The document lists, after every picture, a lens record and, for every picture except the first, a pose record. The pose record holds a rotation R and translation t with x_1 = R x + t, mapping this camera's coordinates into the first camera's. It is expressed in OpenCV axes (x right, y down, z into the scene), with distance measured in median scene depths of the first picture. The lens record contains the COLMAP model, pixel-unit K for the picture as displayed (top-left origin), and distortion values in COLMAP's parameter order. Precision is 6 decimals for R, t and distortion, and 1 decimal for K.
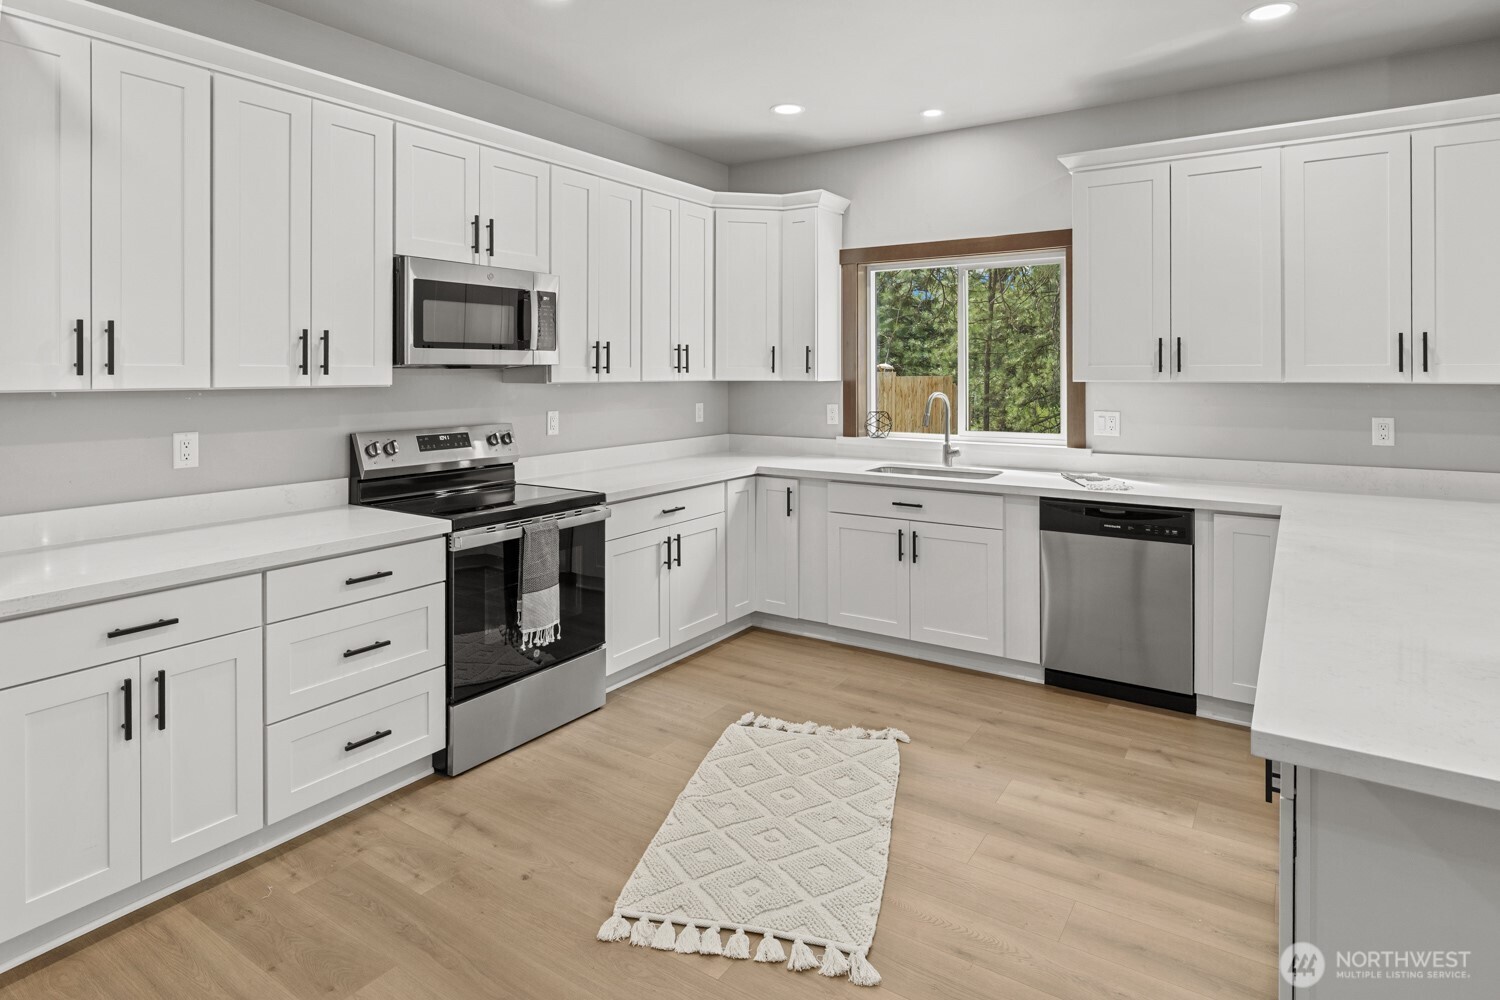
lens RADIAL K [[821.2, 0, 749.9], [0, 821.2, 472.3], [0, 0, 1]] dist [-0.003275, 0.000045]
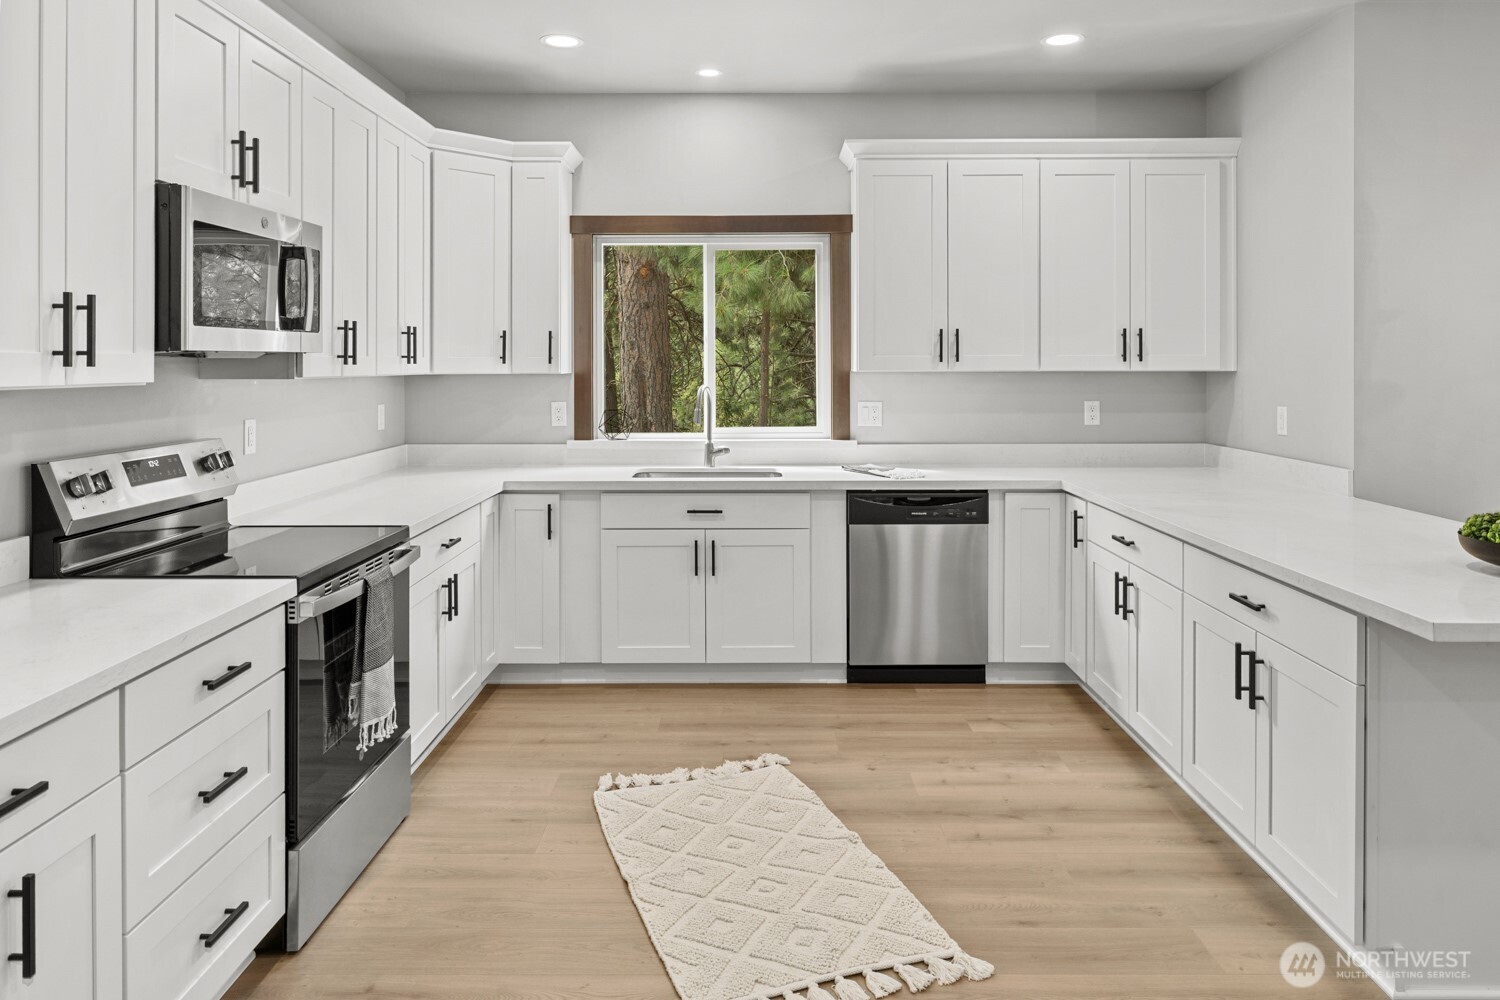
lens RADIAL K [[992.5, 0, 750.0], [0, 992.5, 500.0], [0, 0, 1]] dist [-0.004153, 0.001911]
pose [[0.836532, -0.076328, 0.542576, -0.400112], [0.068262, 0.997053, 0.035018, -0.008472], [-0.543649, 0.007744, 0.839277, 0.079695]]
